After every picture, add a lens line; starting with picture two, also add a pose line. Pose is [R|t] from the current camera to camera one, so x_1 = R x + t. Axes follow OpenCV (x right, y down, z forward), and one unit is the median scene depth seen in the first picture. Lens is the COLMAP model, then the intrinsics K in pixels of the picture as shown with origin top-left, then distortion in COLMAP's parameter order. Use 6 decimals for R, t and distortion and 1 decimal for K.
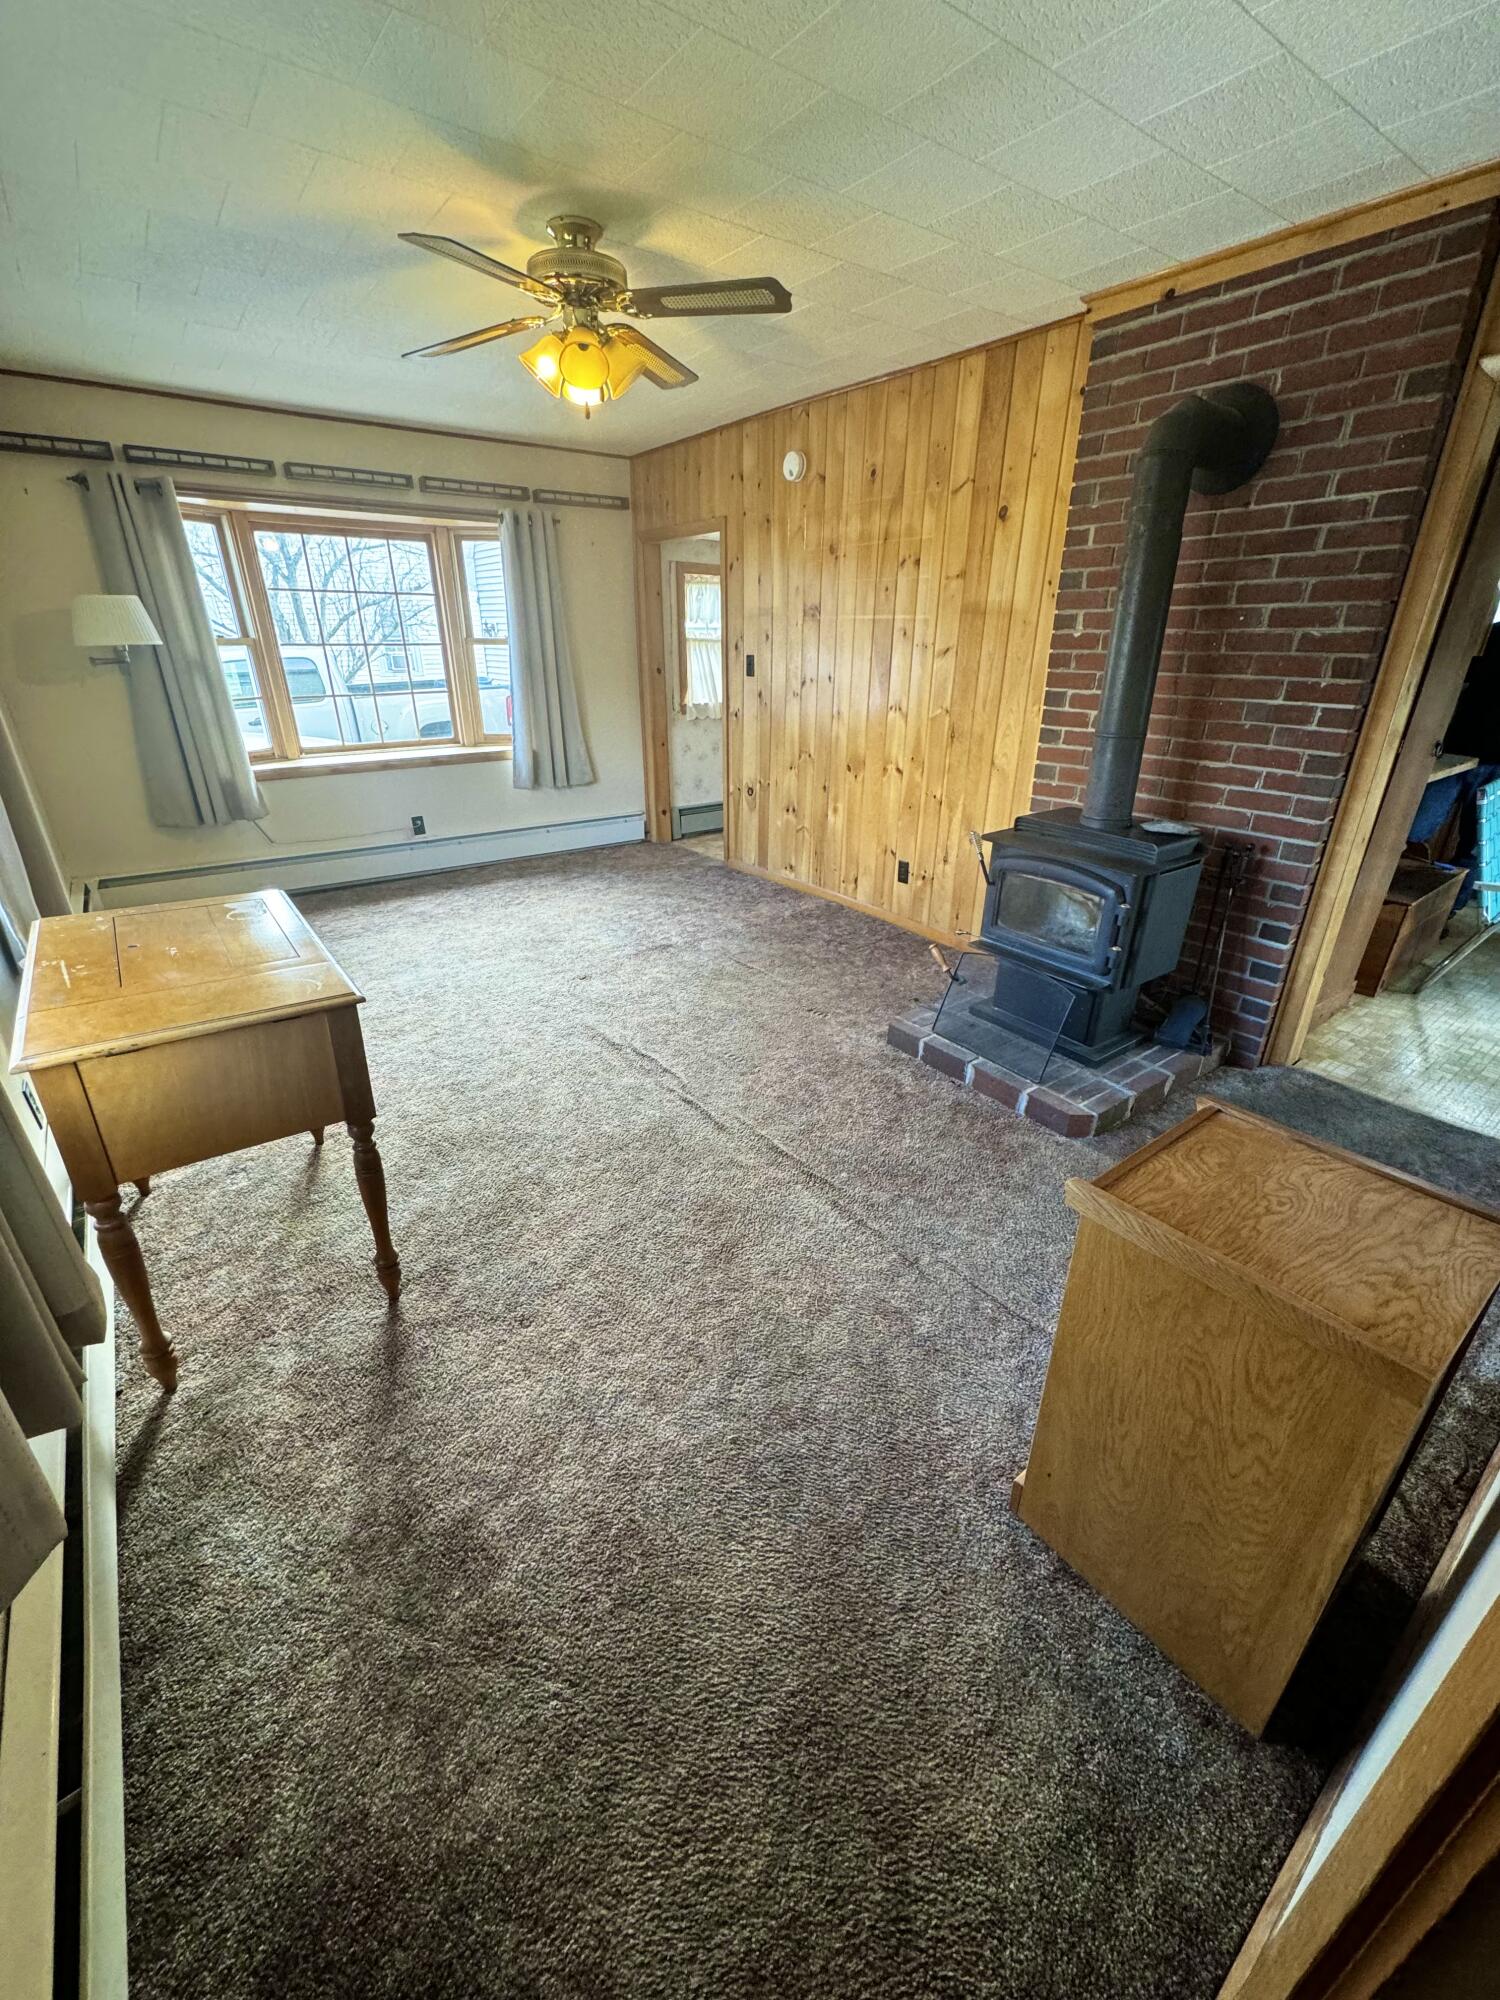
lens RADIAL K [[793.4, 0, 748.2], [0, 793.4, 1000.0], [0, 0, 1]] dist [-0.003084, 0.000454]
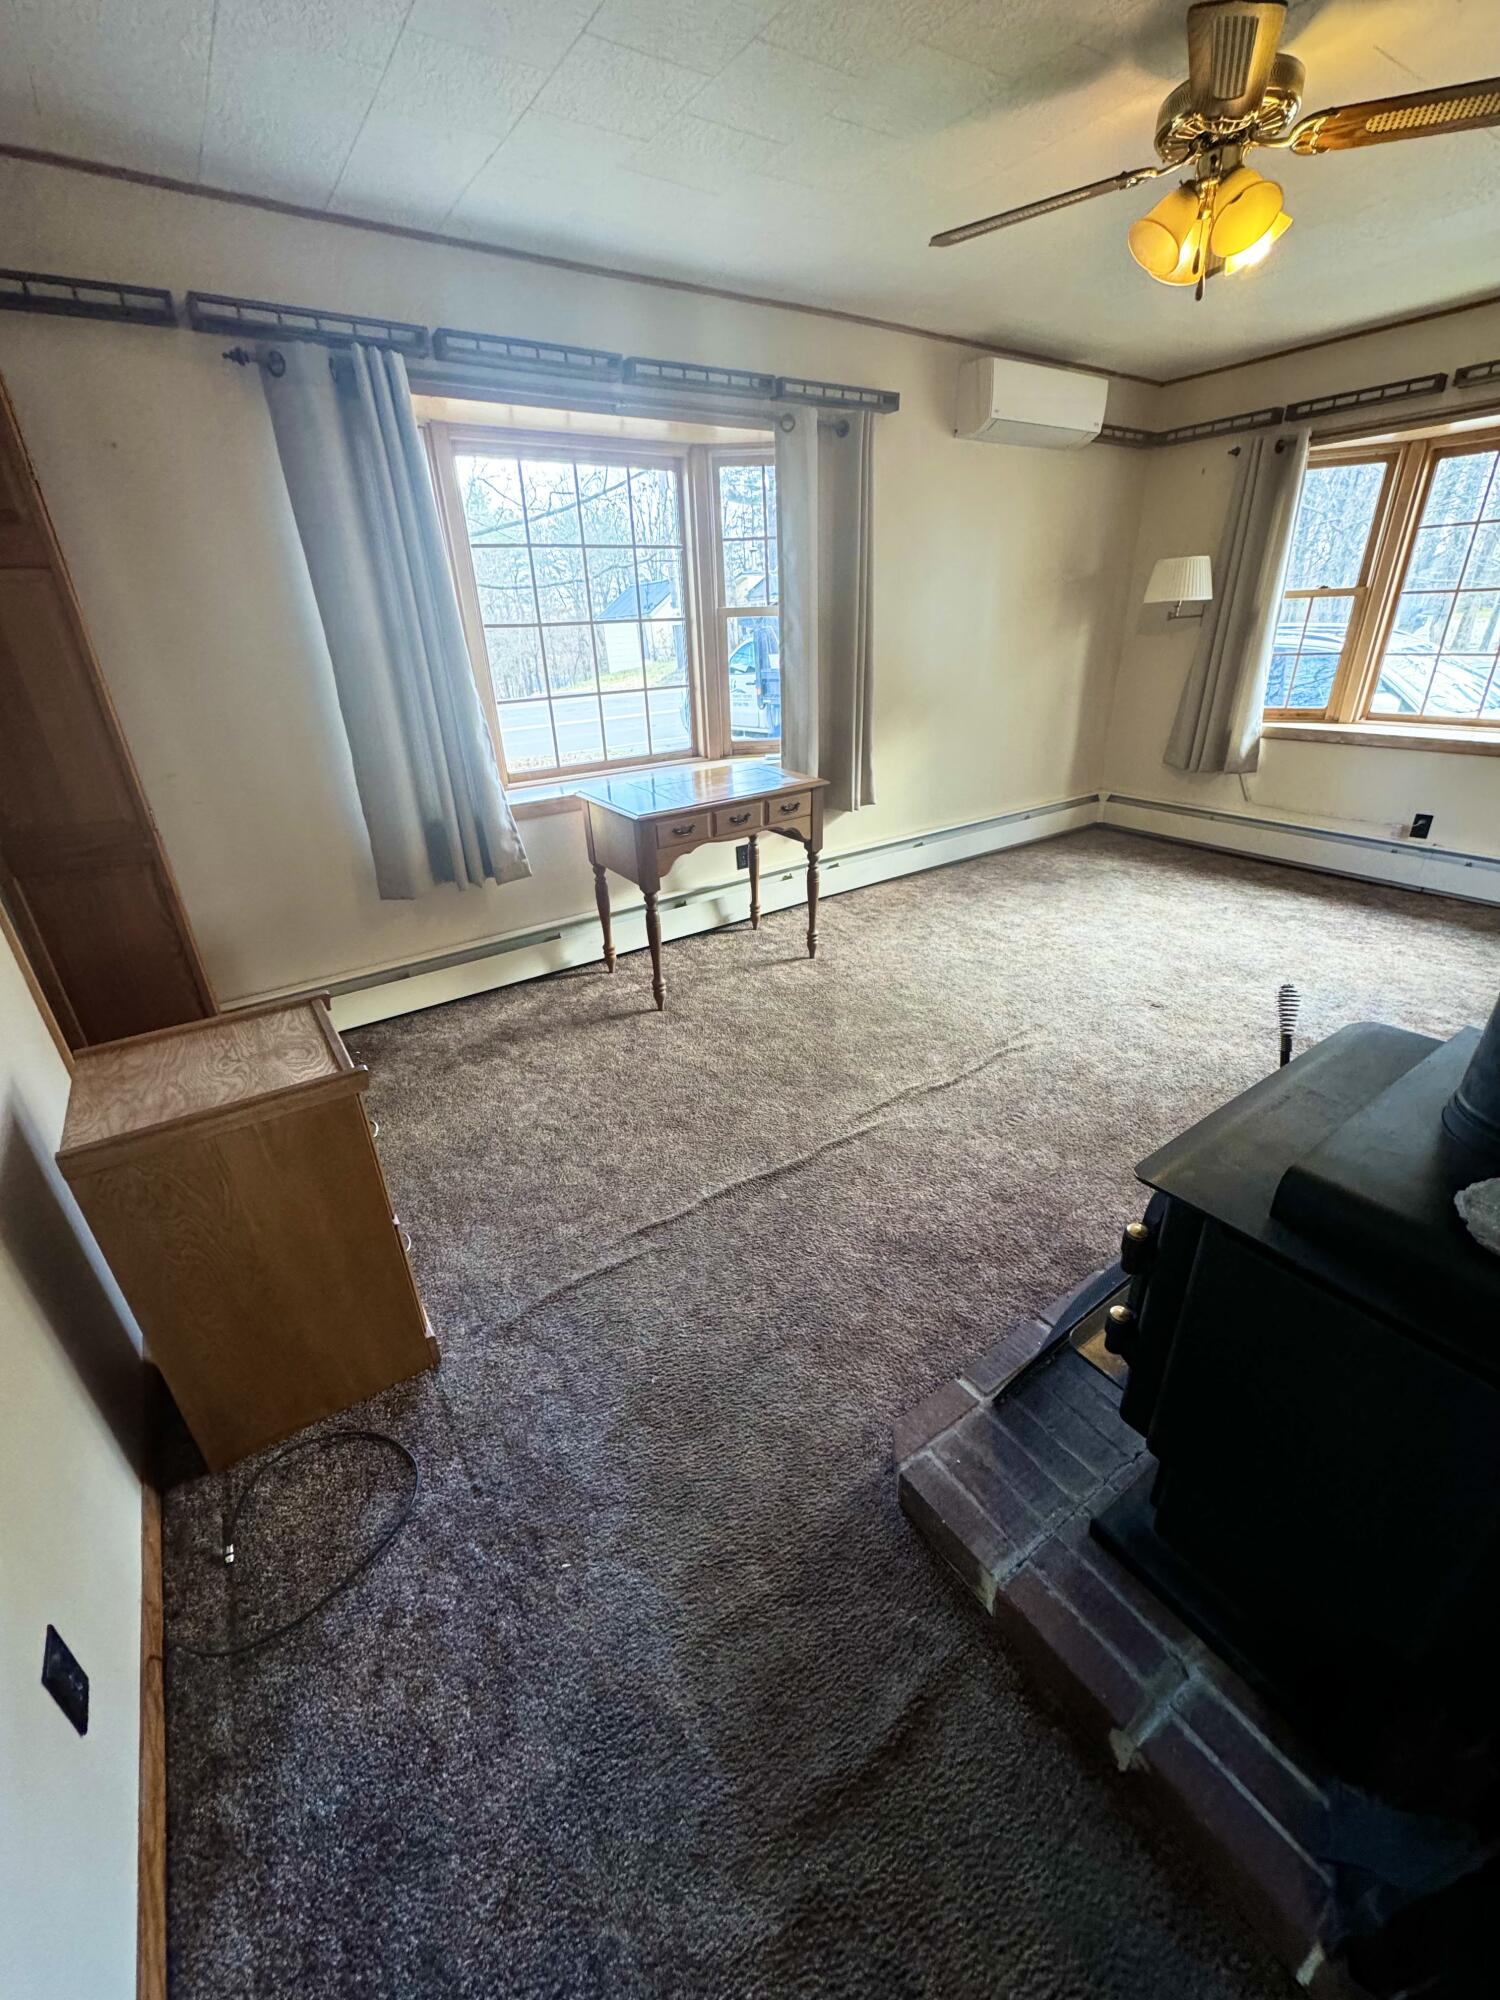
lens RADIAL K [[793.4, 0, 747.8], [0, 793.4, 997.2], [0, 0, 1]] dist [-0.003084, 0.000454]
pose [[-0.045167, 0.423785, -0.904636, 0.529508], [-0.376161, 0.831694, 0.408396, -0.202692], [0.925453, 0.358735, 0.121846, 0.480179]]
